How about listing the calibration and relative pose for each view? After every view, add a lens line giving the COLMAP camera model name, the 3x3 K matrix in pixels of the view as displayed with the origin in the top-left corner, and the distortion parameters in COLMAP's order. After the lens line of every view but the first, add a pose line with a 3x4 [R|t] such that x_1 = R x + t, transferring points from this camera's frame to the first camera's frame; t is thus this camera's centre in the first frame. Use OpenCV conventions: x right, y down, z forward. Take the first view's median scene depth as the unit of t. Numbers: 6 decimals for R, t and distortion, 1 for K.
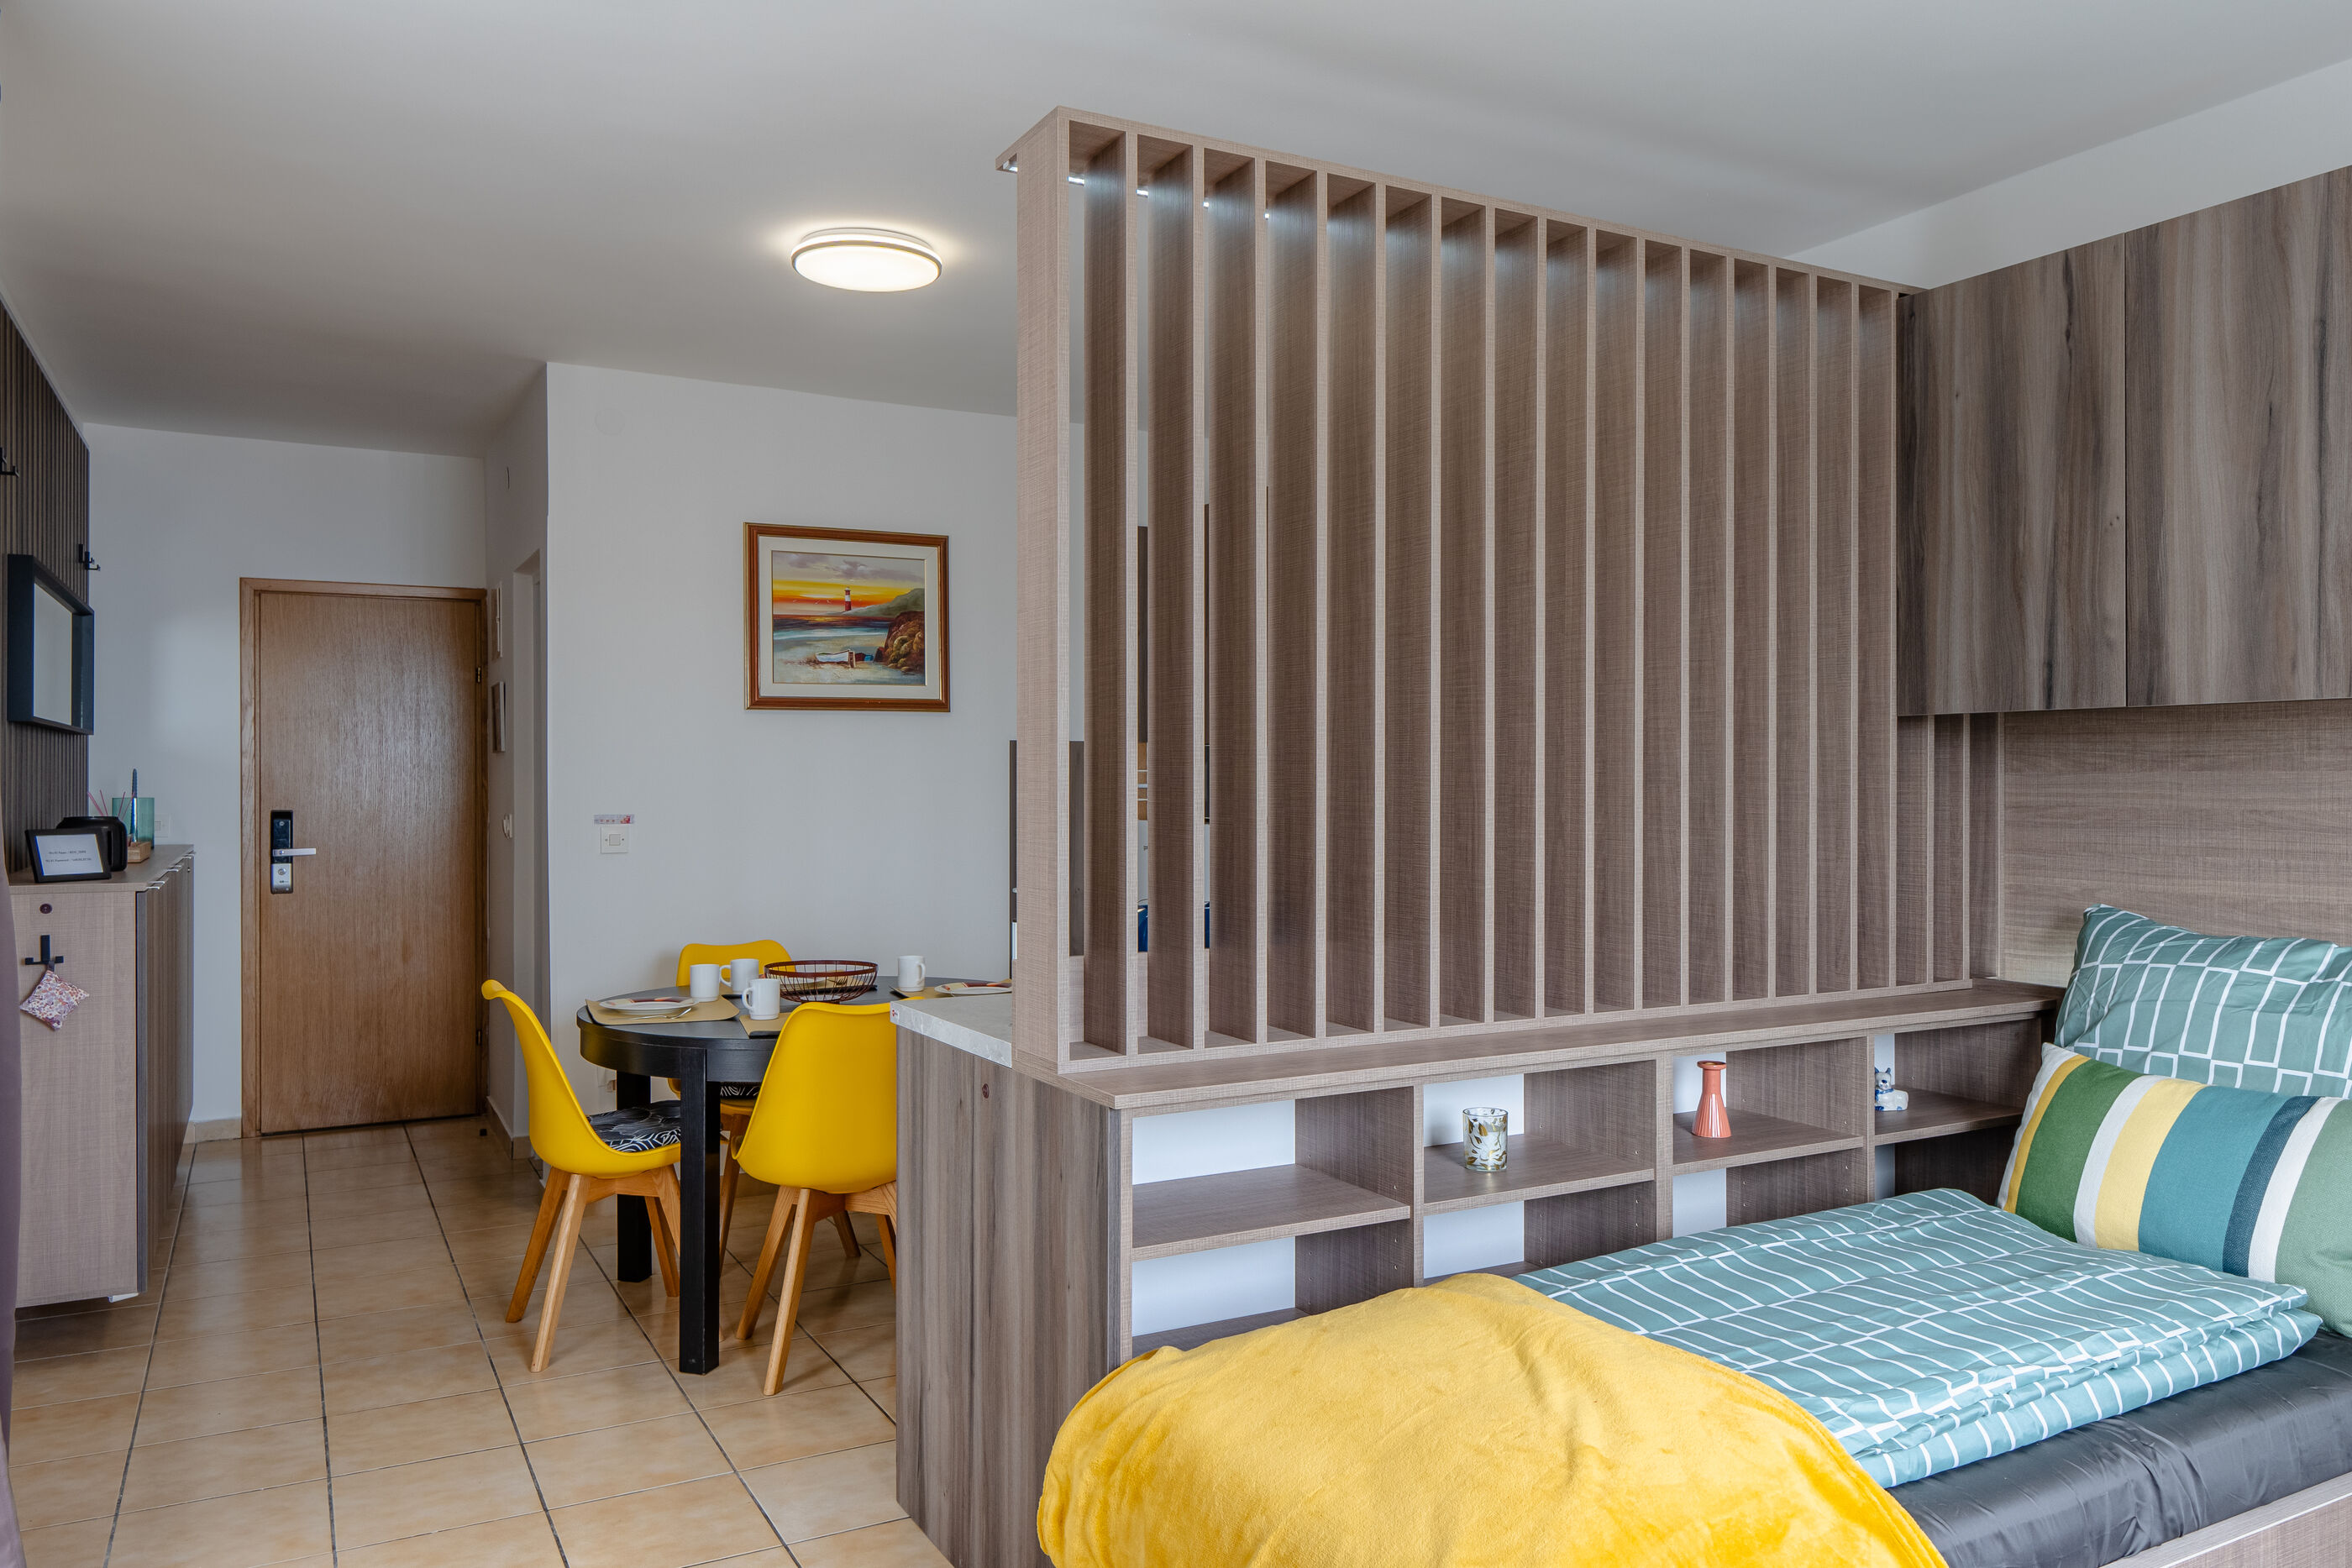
lens RADIAL K [[1672.6, 0, 1161.0], [0, 1672.6, 779.2], [0, 0, 1]] dist [0.006324, -0.005919]
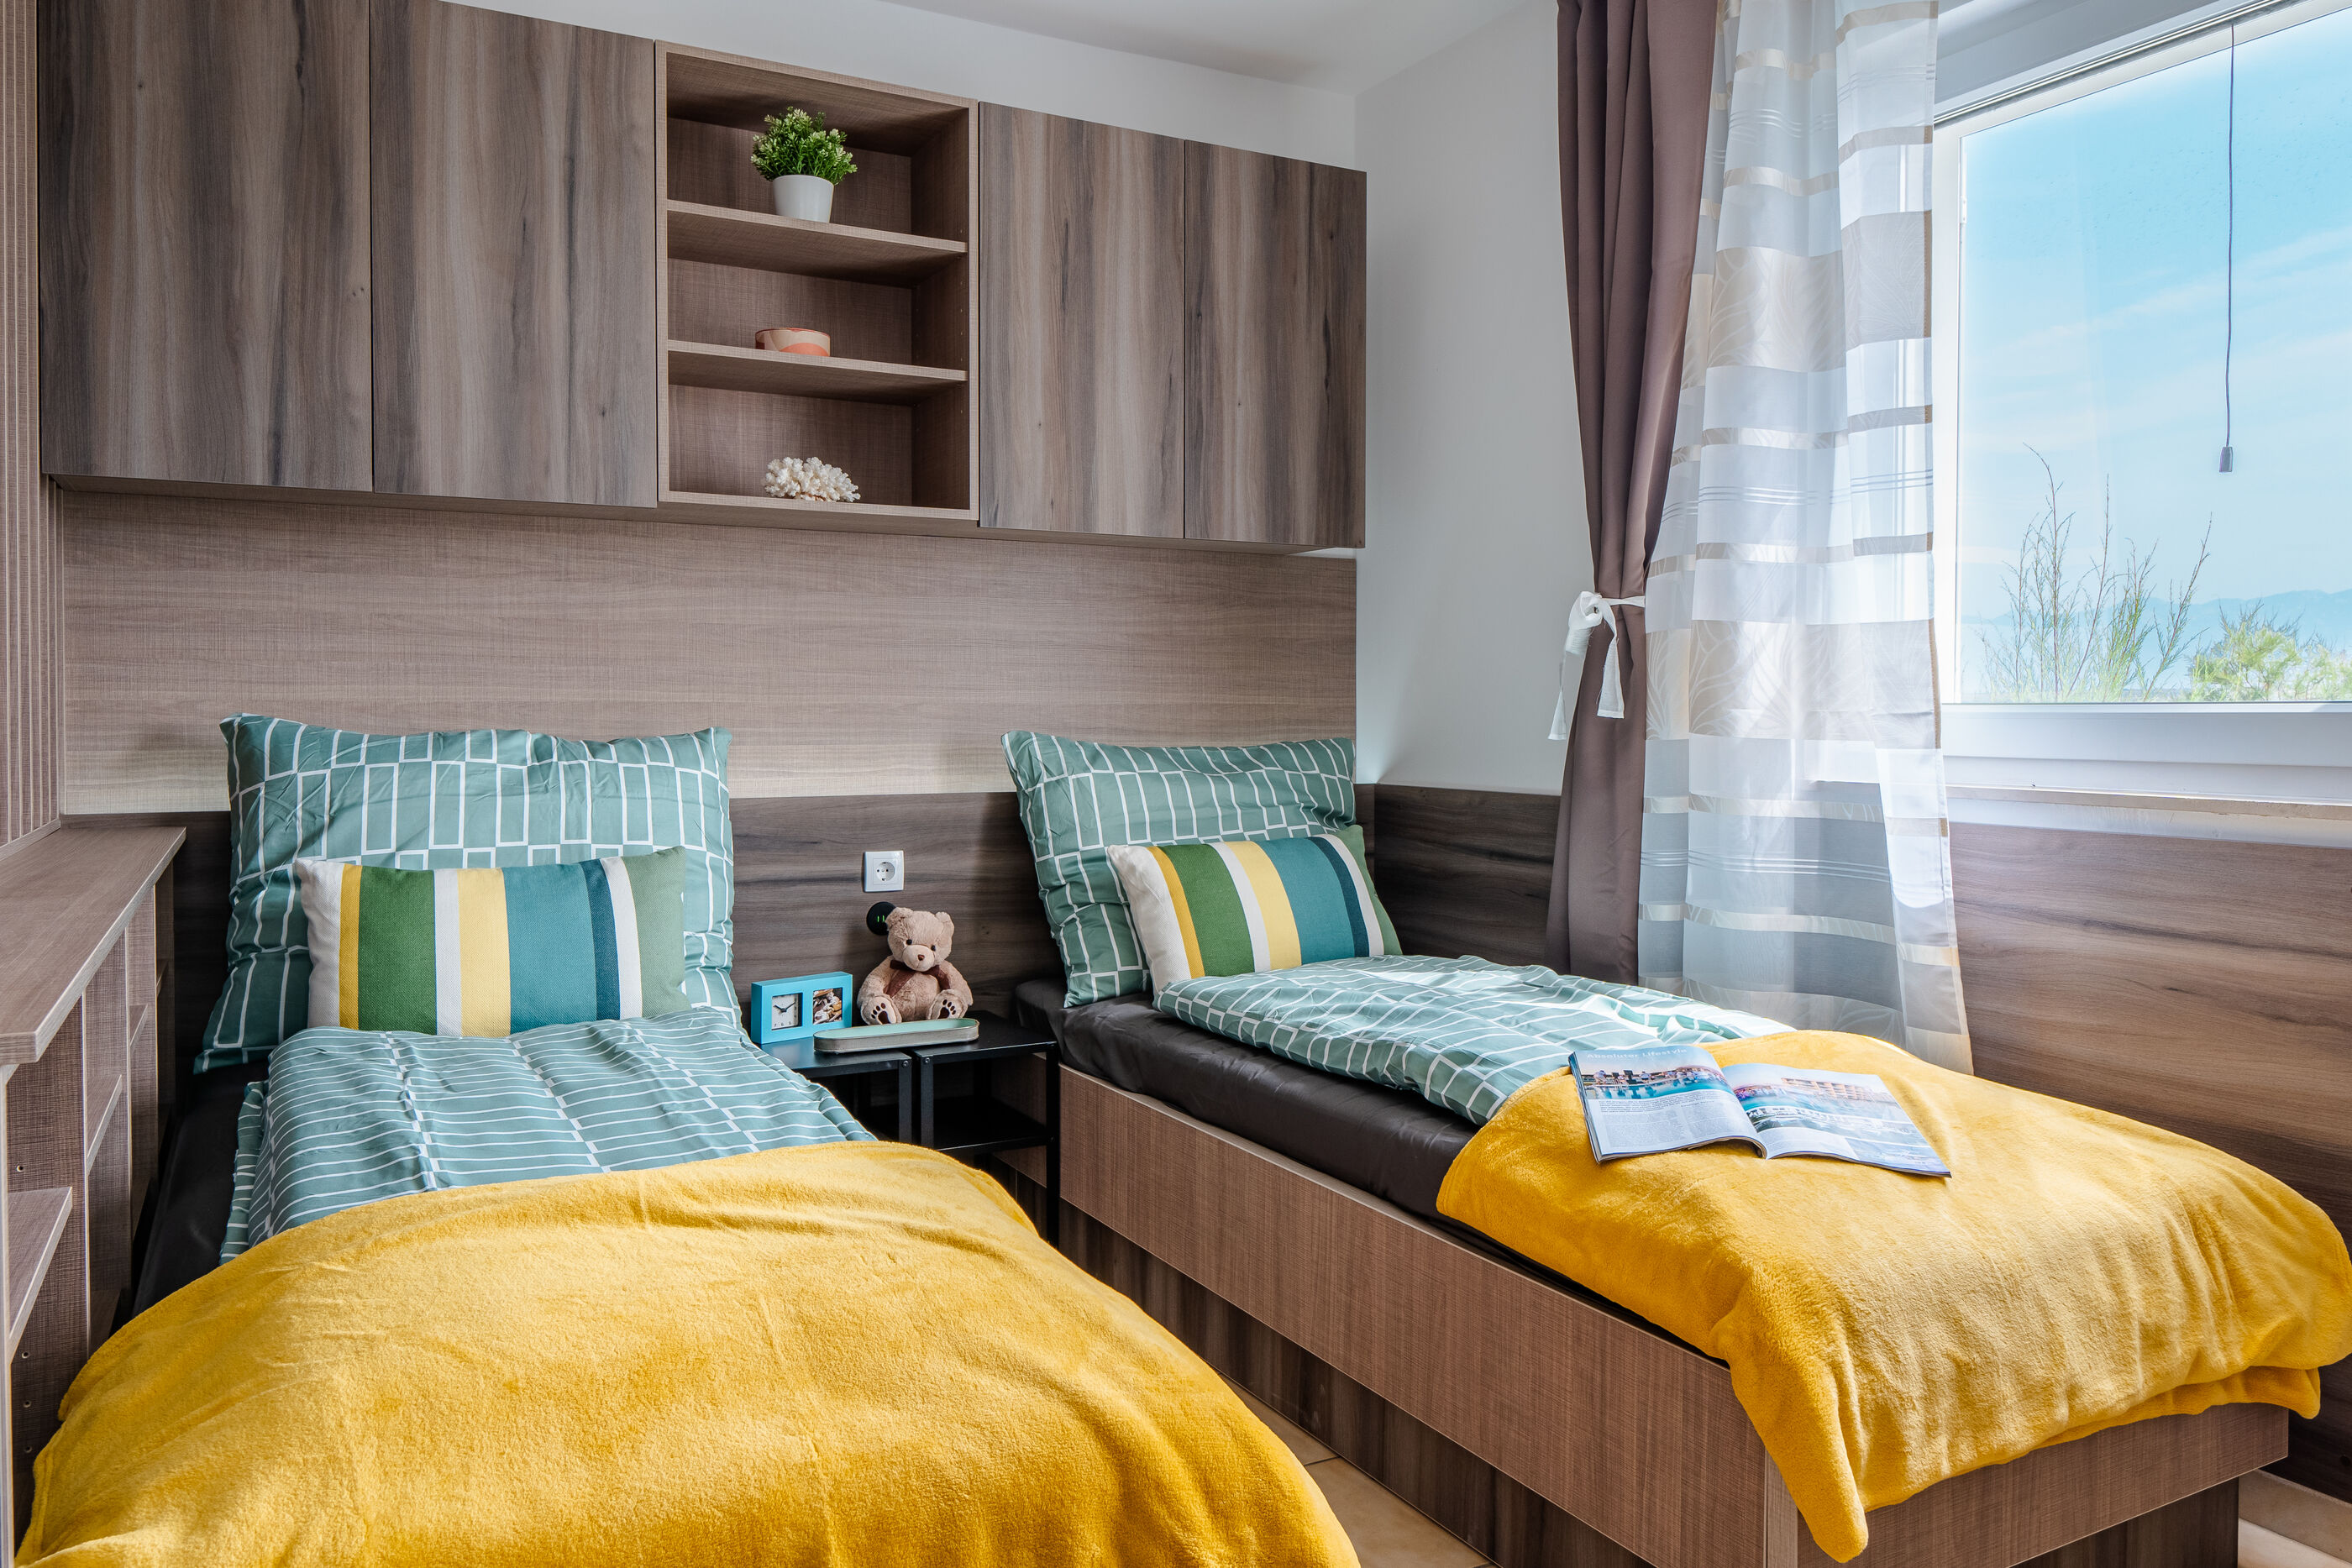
lens RADIAL K [[1658.9, 0, 1185.9], [0, 1658.9, 746.0], [0, 0, 1]] dist [-0.003829, -0.005024]
pose [[-0.010227, -0.019213, 0.999763, -0.329840], [0.000426, 0.999815, 0.019218, 0.074073], [-0.999948, 0.000623, -0.010217, 0.492708]]
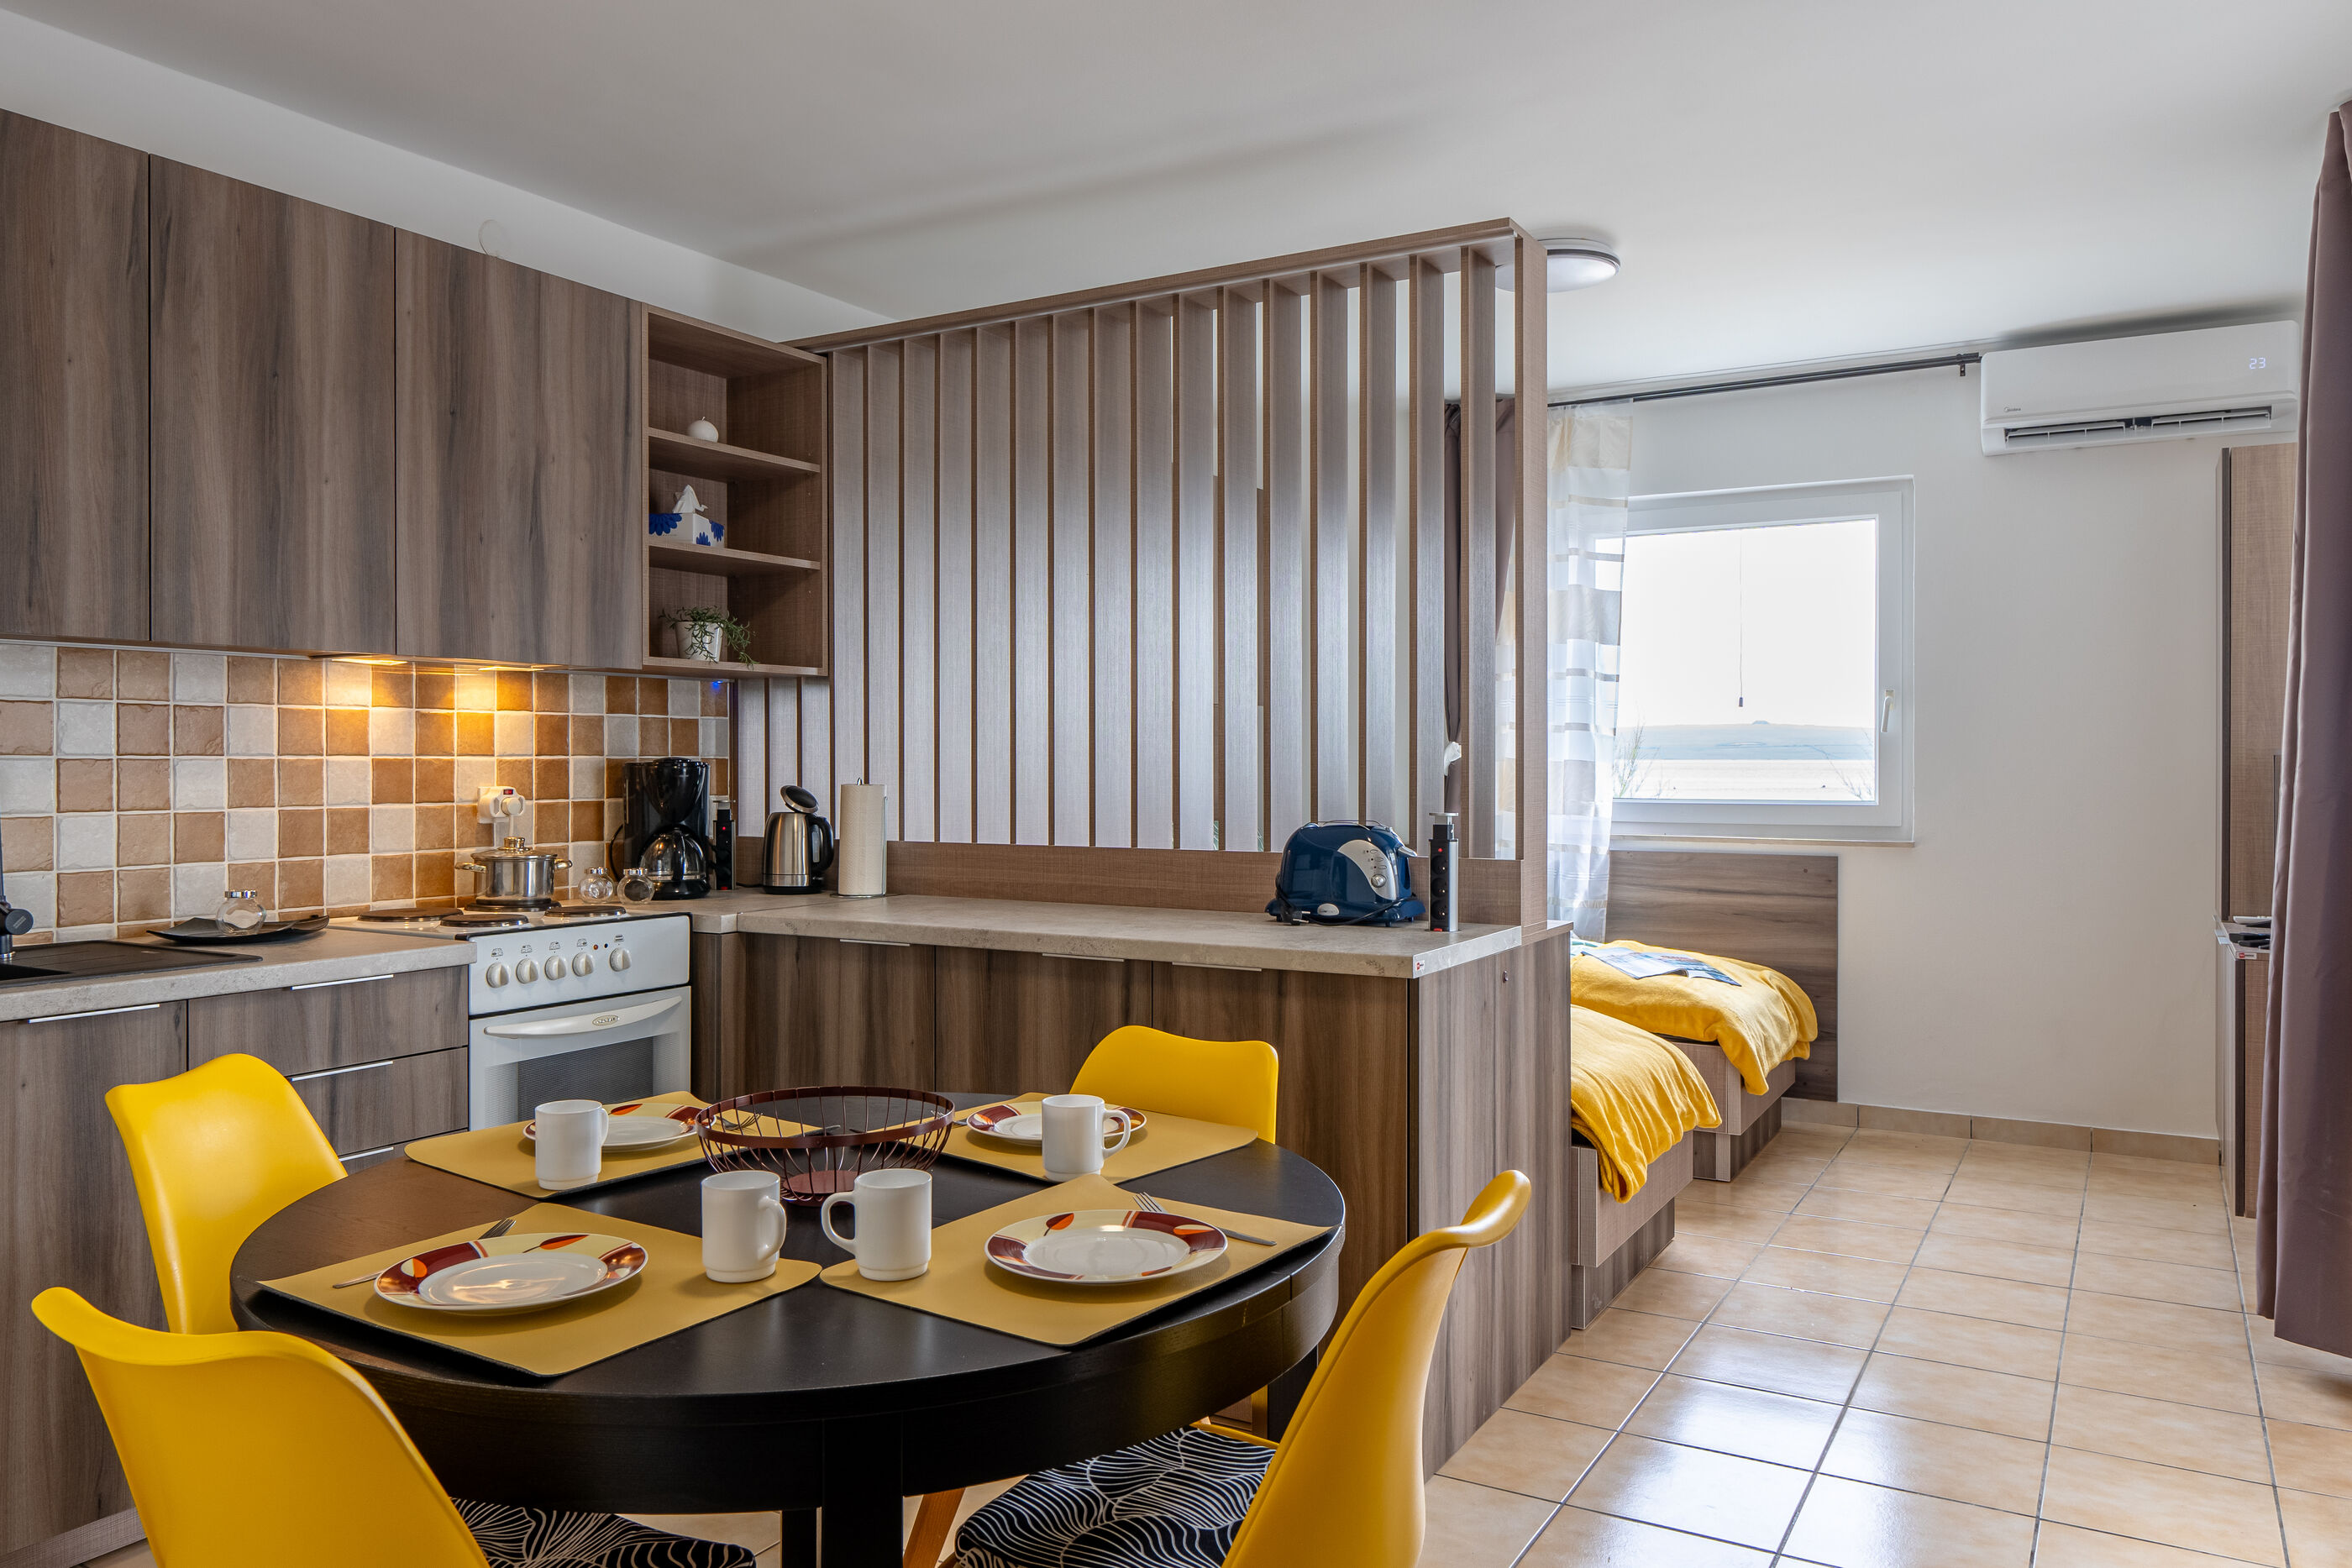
lens RADIAL K [[1660.2, 0, 1172.3], [0, 1660.2, 759.3], [0, 0, 1]] dist [0.002171, -0.005669]
pose [[-0.532240, 0.000335, 0.846594, -0.814065], [0.001054, 0.999999, 0.000267, 0.023687], [-0.846593, 0.001035, -0.532240, 1.496073]]
